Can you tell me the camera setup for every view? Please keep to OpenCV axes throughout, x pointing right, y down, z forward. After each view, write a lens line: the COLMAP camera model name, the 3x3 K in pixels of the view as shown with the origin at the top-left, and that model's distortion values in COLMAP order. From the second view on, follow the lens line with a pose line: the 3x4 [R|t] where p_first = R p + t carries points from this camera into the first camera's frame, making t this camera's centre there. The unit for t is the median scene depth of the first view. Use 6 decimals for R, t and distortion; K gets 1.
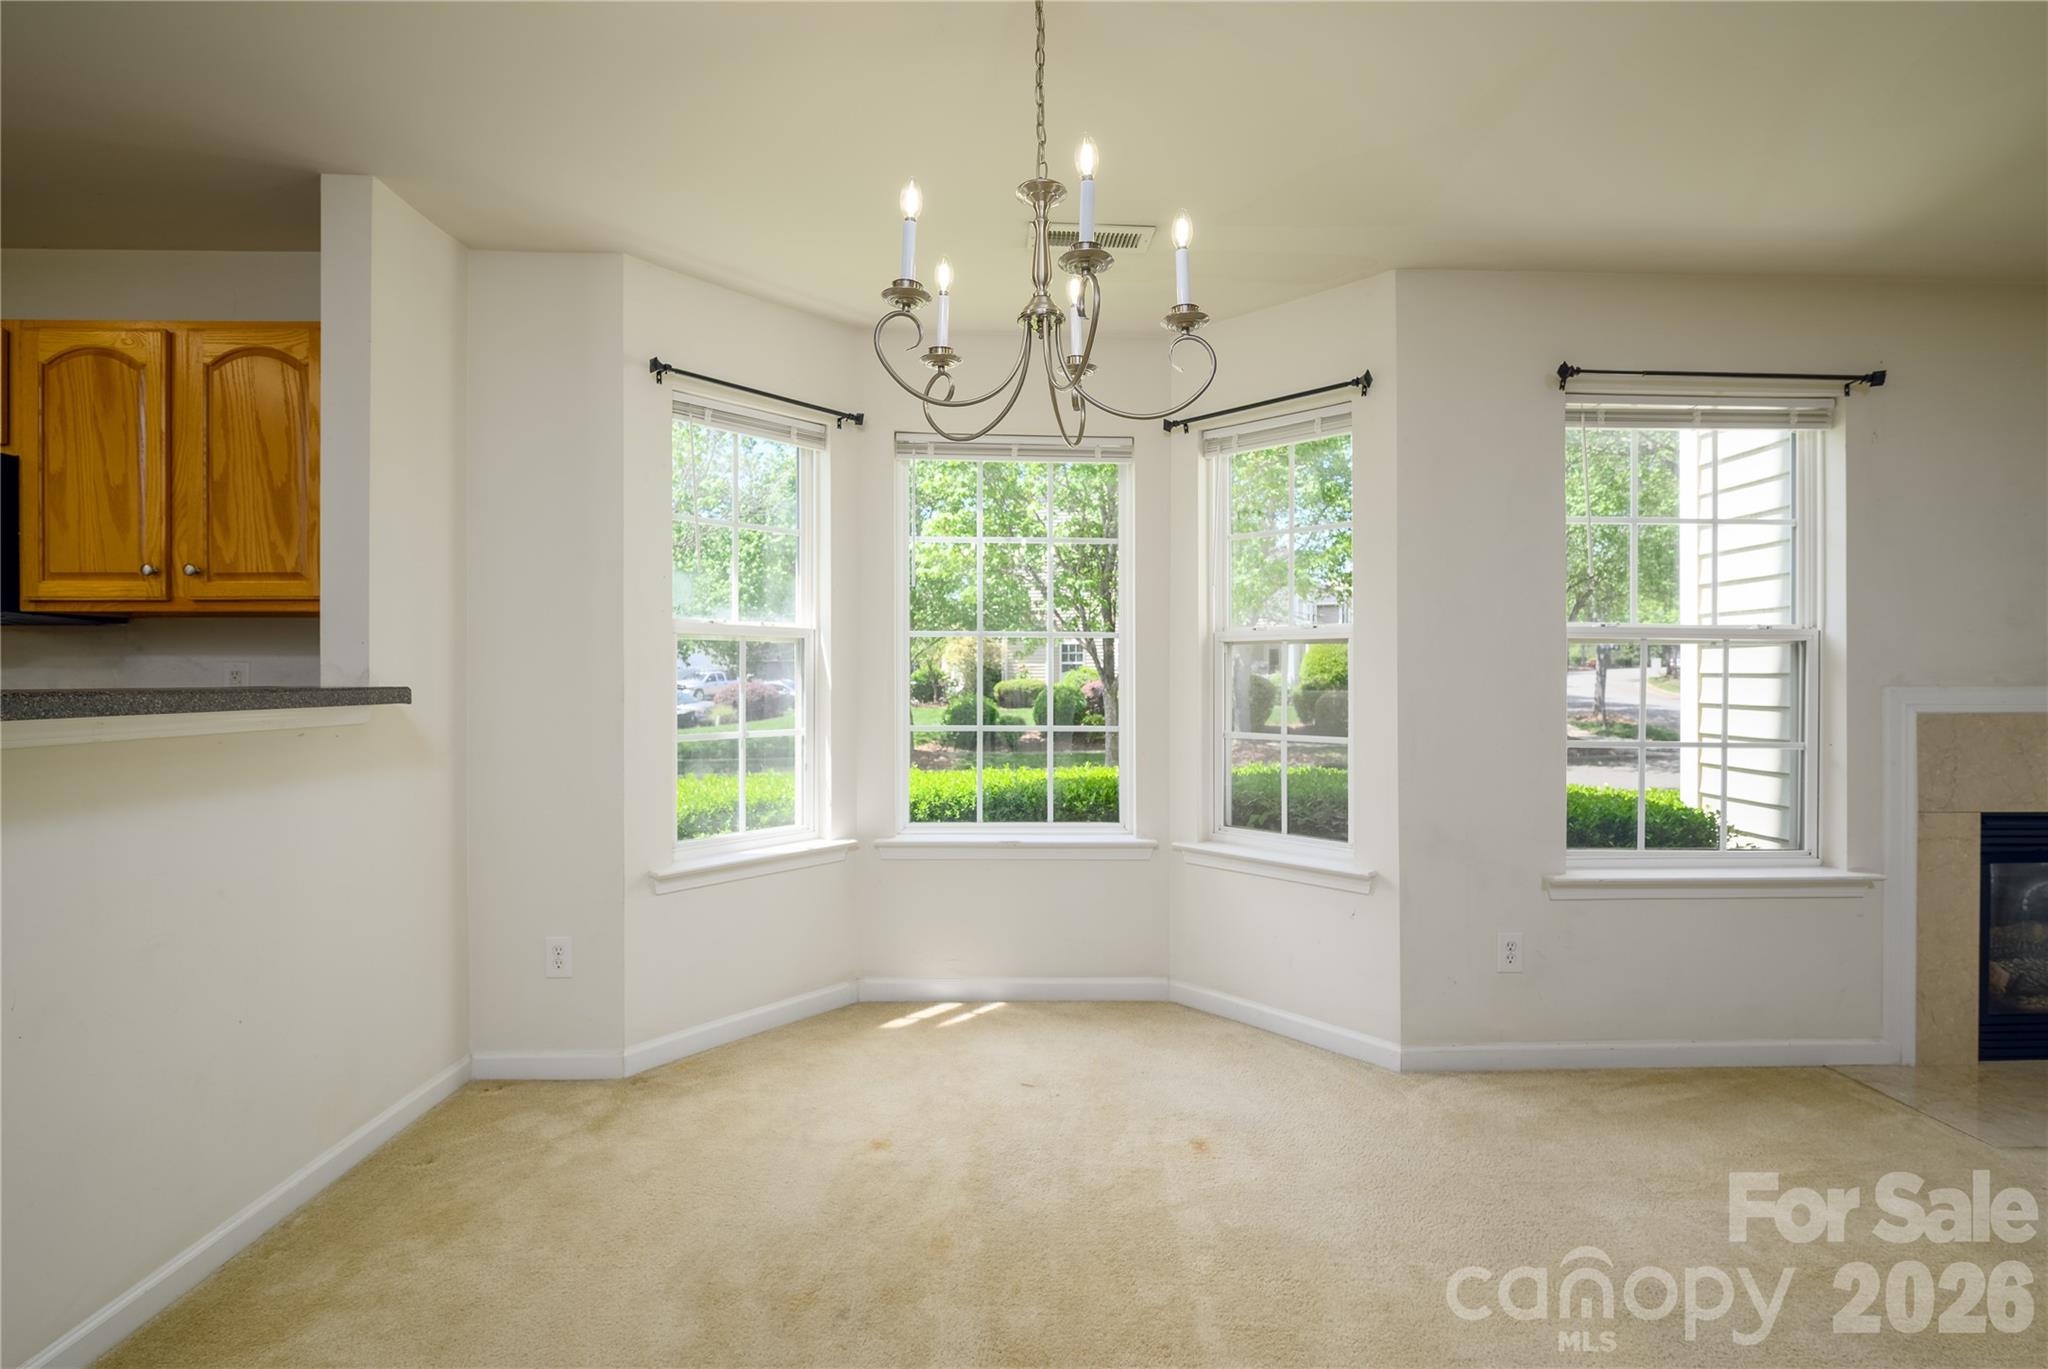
lens RADIAL K [[912.0, 0, 1025.5], [0, 912.0, 678.2], [0, 0, 1]] dist [-0.002795, -0.000155]
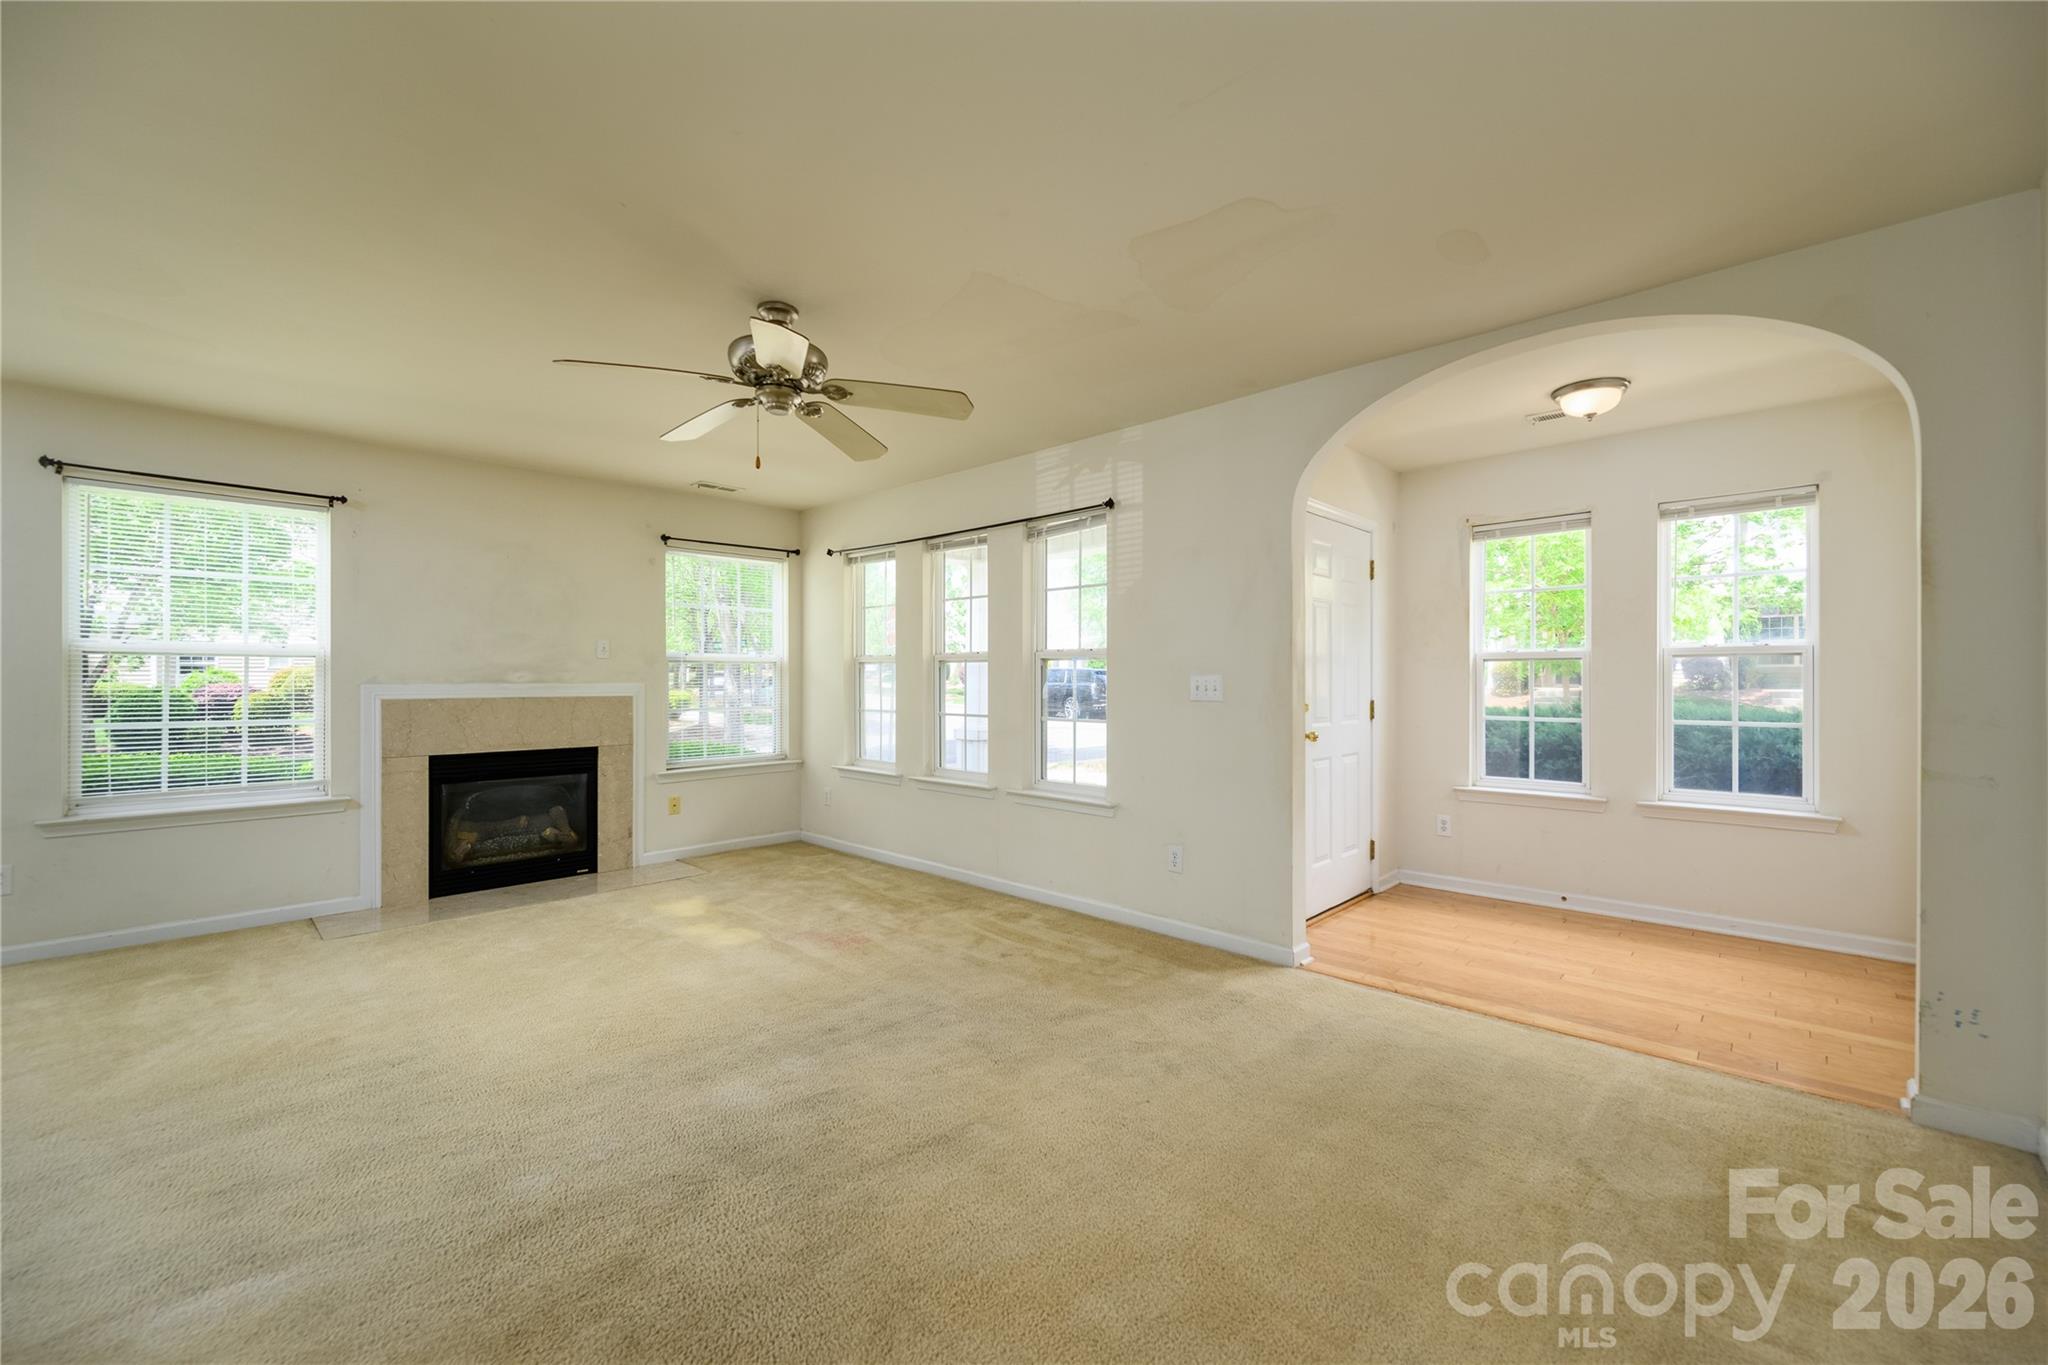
lens RADIAL K [[832.8, 0, 1021.0], [0, 832.8, 676.0], [0, 0, 1]] dist [-0.006489, 0.000091]
pose [[0.713085, 0.000004, 0.701077, 0.884406], [0.004614, 0.999978, -0.004698, 0.008466], [-0.701062, 0.006585, 0.713070, -1.118140]]
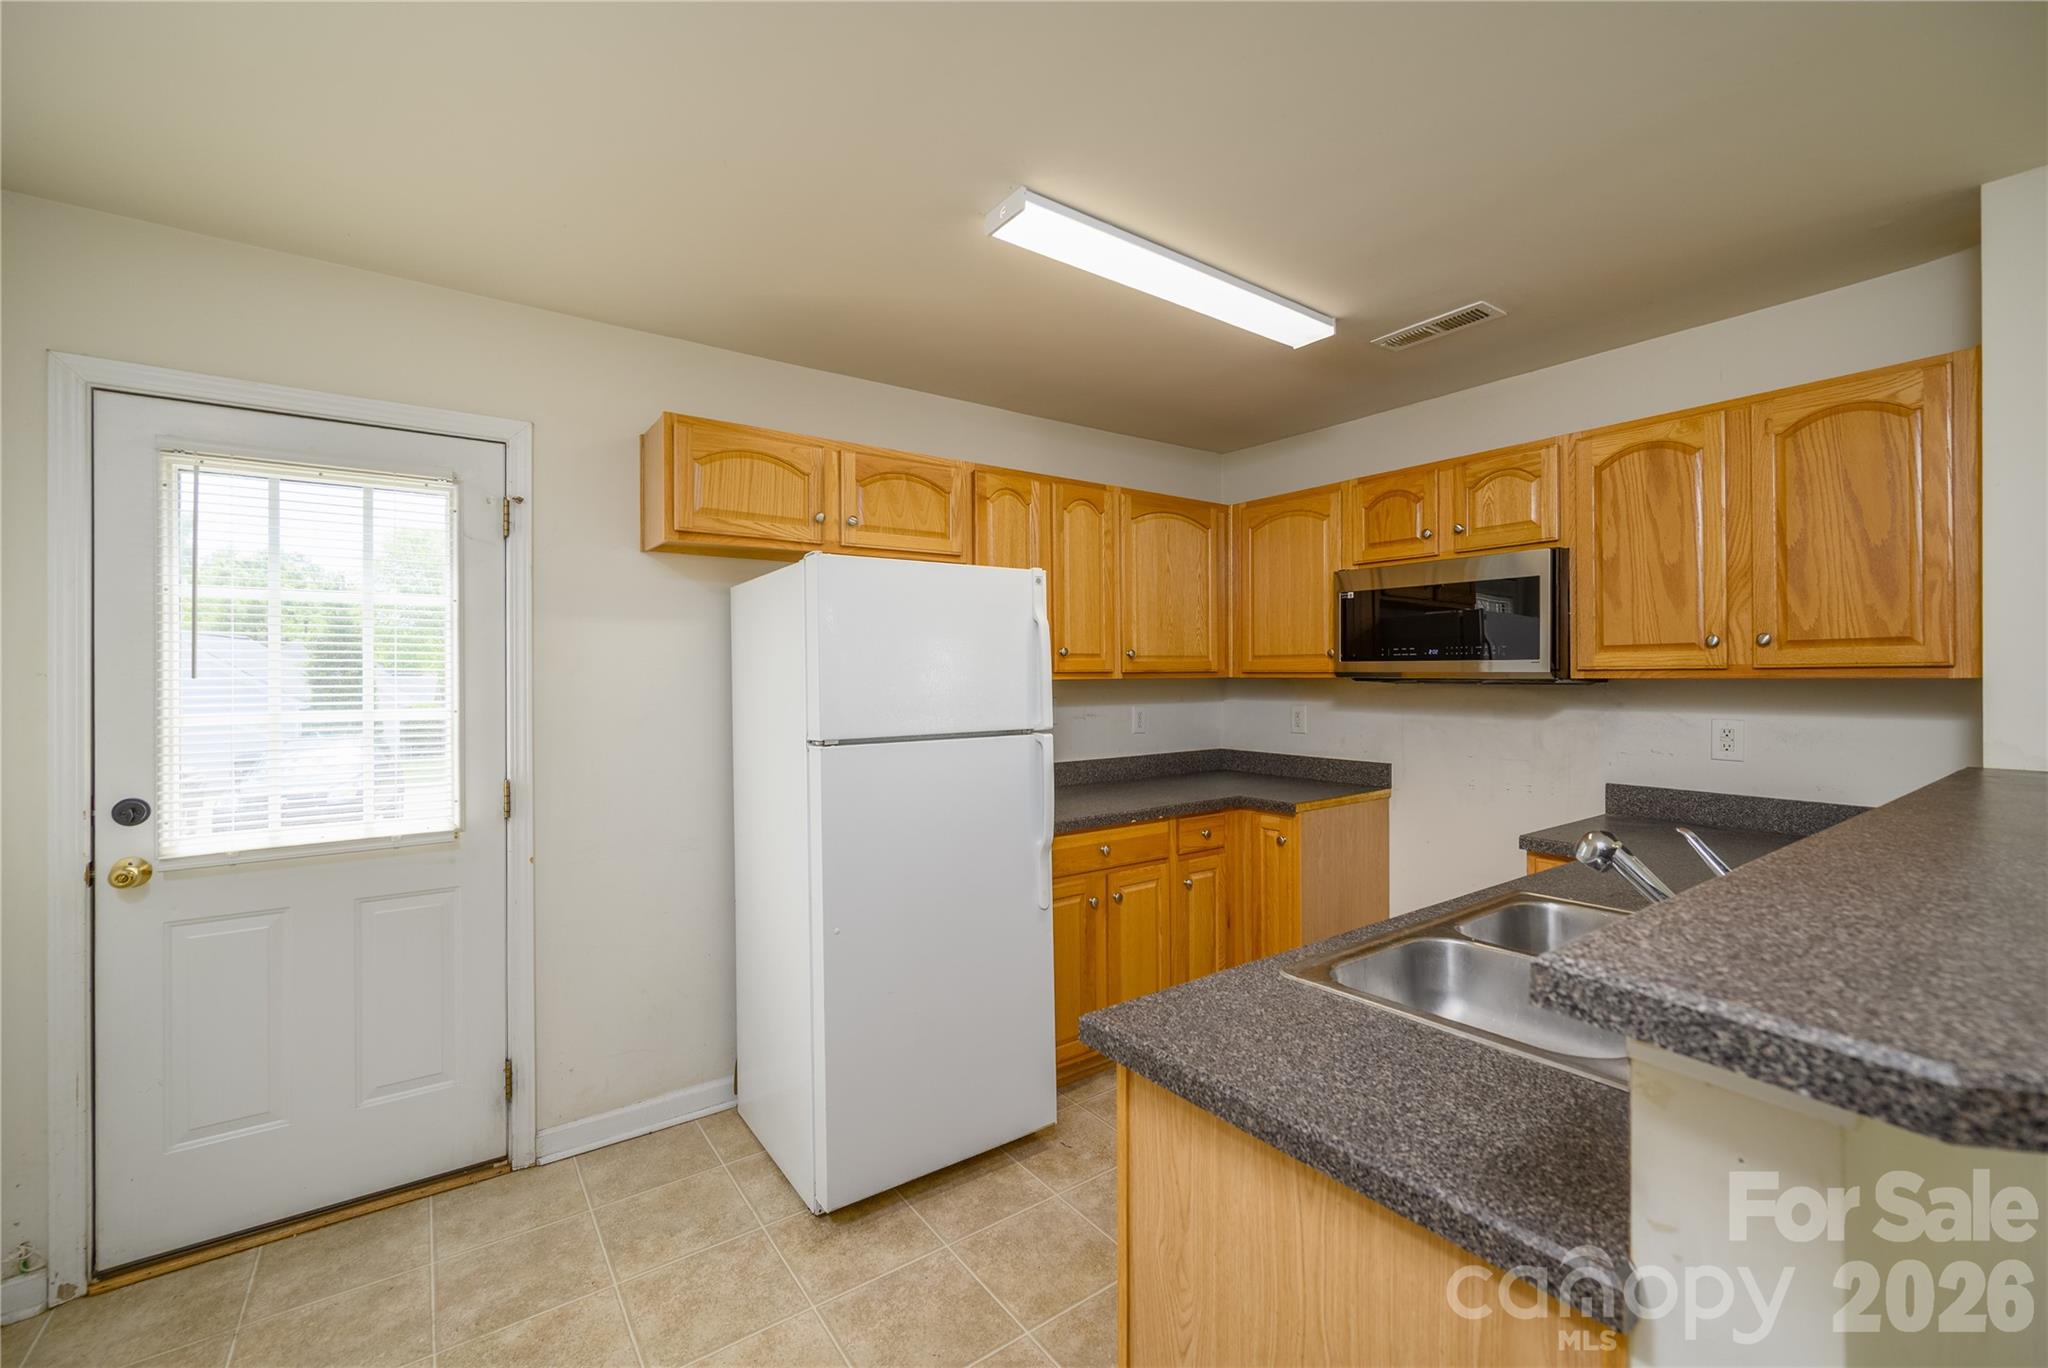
lens RADIAL K [[832.8, 0, 1021.0], [0, 832.8, 677.5], [0, 0, 1]] dist [-0.006489, 0.000091]
pose [[0.559340, -0.000819, -0.828938, -0.608676], [0.002766, 0.999996, 0.000878, -0.078328], [0.828934, -0.002784, 0.559340, -0.205647]]
